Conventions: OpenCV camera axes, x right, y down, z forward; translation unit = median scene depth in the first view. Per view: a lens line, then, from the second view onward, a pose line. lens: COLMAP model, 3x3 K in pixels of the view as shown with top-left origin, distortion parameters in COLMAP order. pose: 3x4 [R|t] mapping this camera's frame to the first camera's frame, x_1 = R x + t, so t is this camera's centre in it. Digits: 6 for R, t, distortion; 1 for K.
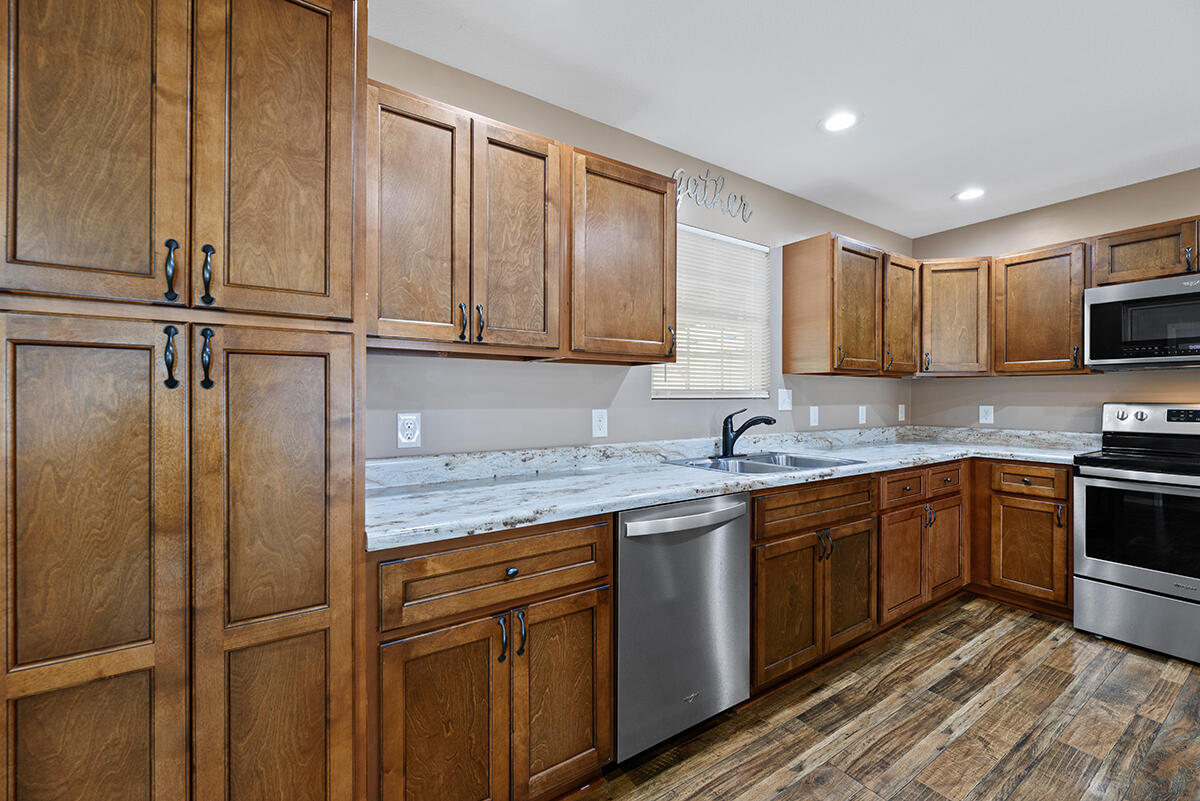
lens RADIAL K [[487.3, 0, 604.3], [0, 487.3, 392.0], [0, 0, 1]] dist [0.000225, -0.000256]
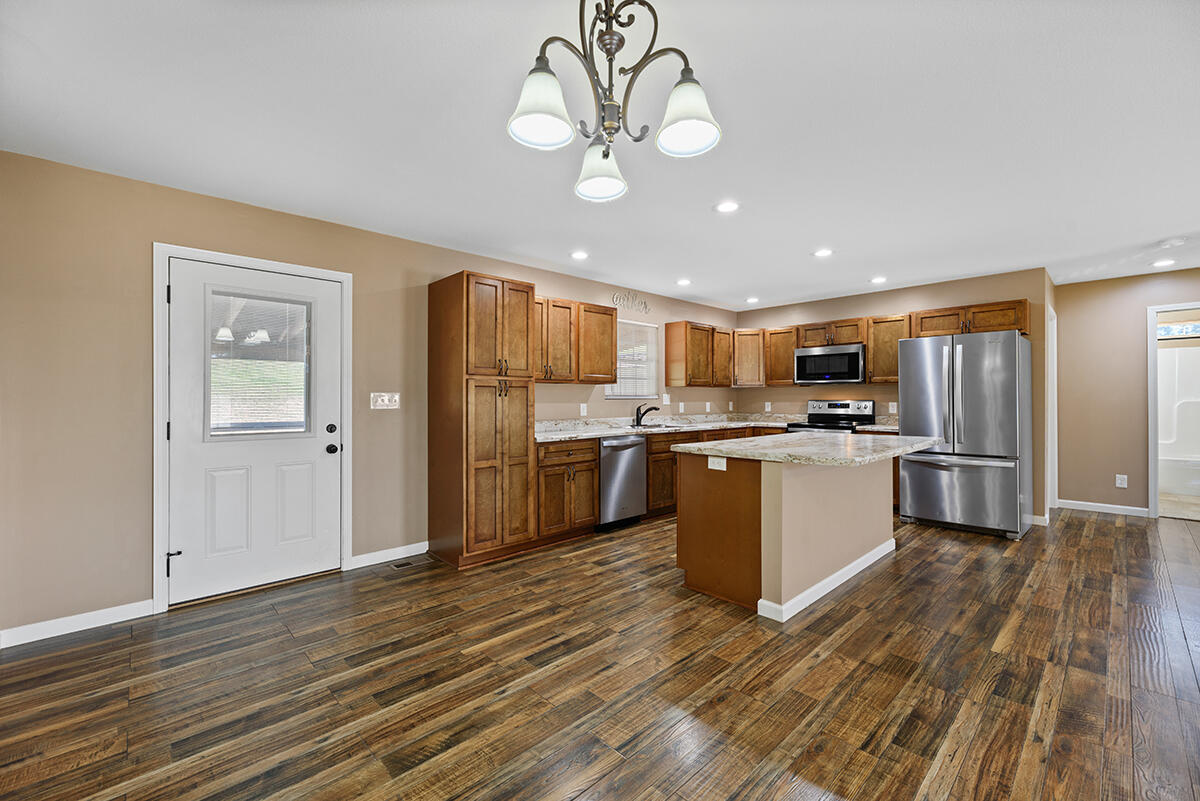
lens RADIAL K [[487.3, 0, 604.3], [0, 487.3, 392.0], [0, 0, 1]] dist [0.000225, -0.000256]
pose [[0.985989, -0.001823, 0.166803, -0.325439], [0.002234, 0.999995, -0.002277, -0.015396], [-0.166798, 0.002618, 0.985988, -1.404622]]
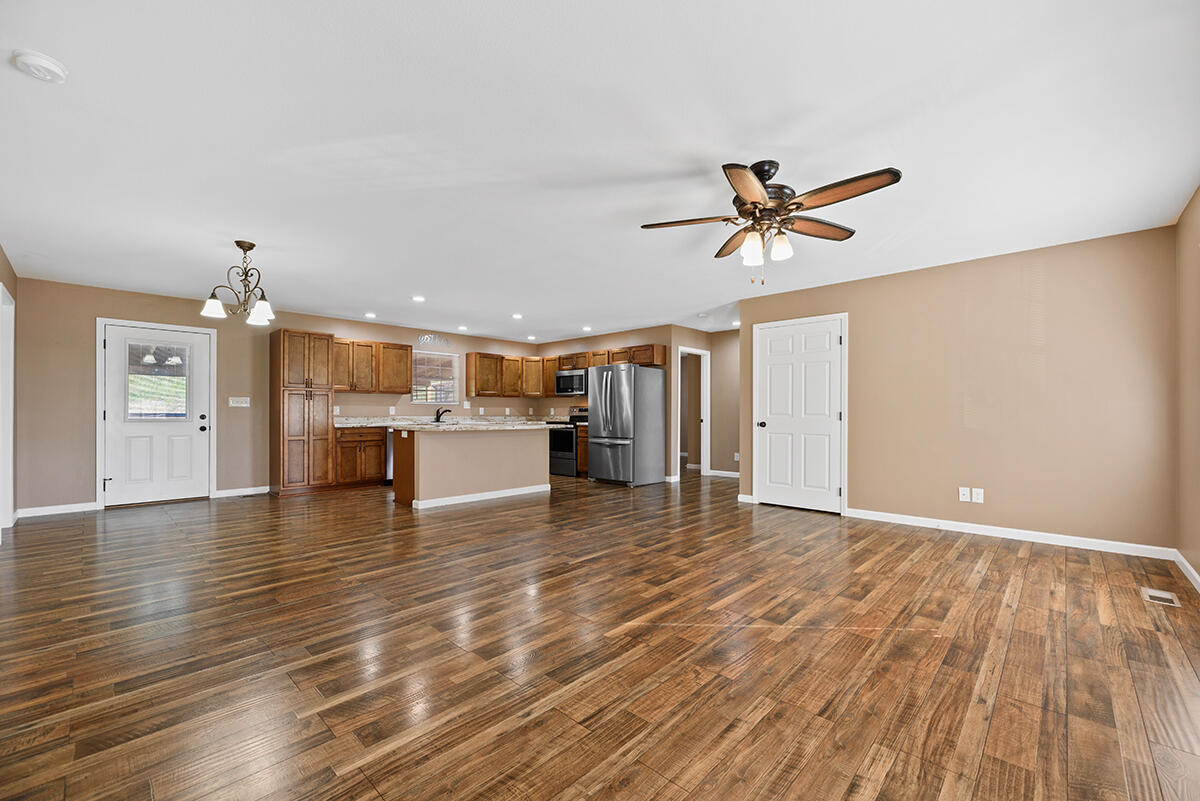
lens RADIAL K [[483.9, 0, 599.5], [0, 483.9, 407.7], [0, 0, 1]] dist [0.001555, 0.000090]
pose [[0.976941, 0.002508, 0.213494, 0.783027], [-0.002788, 0.999996, 0.001011, 0.038621], [-0.213491, -0.001583, 0.976944, -3.028988]]
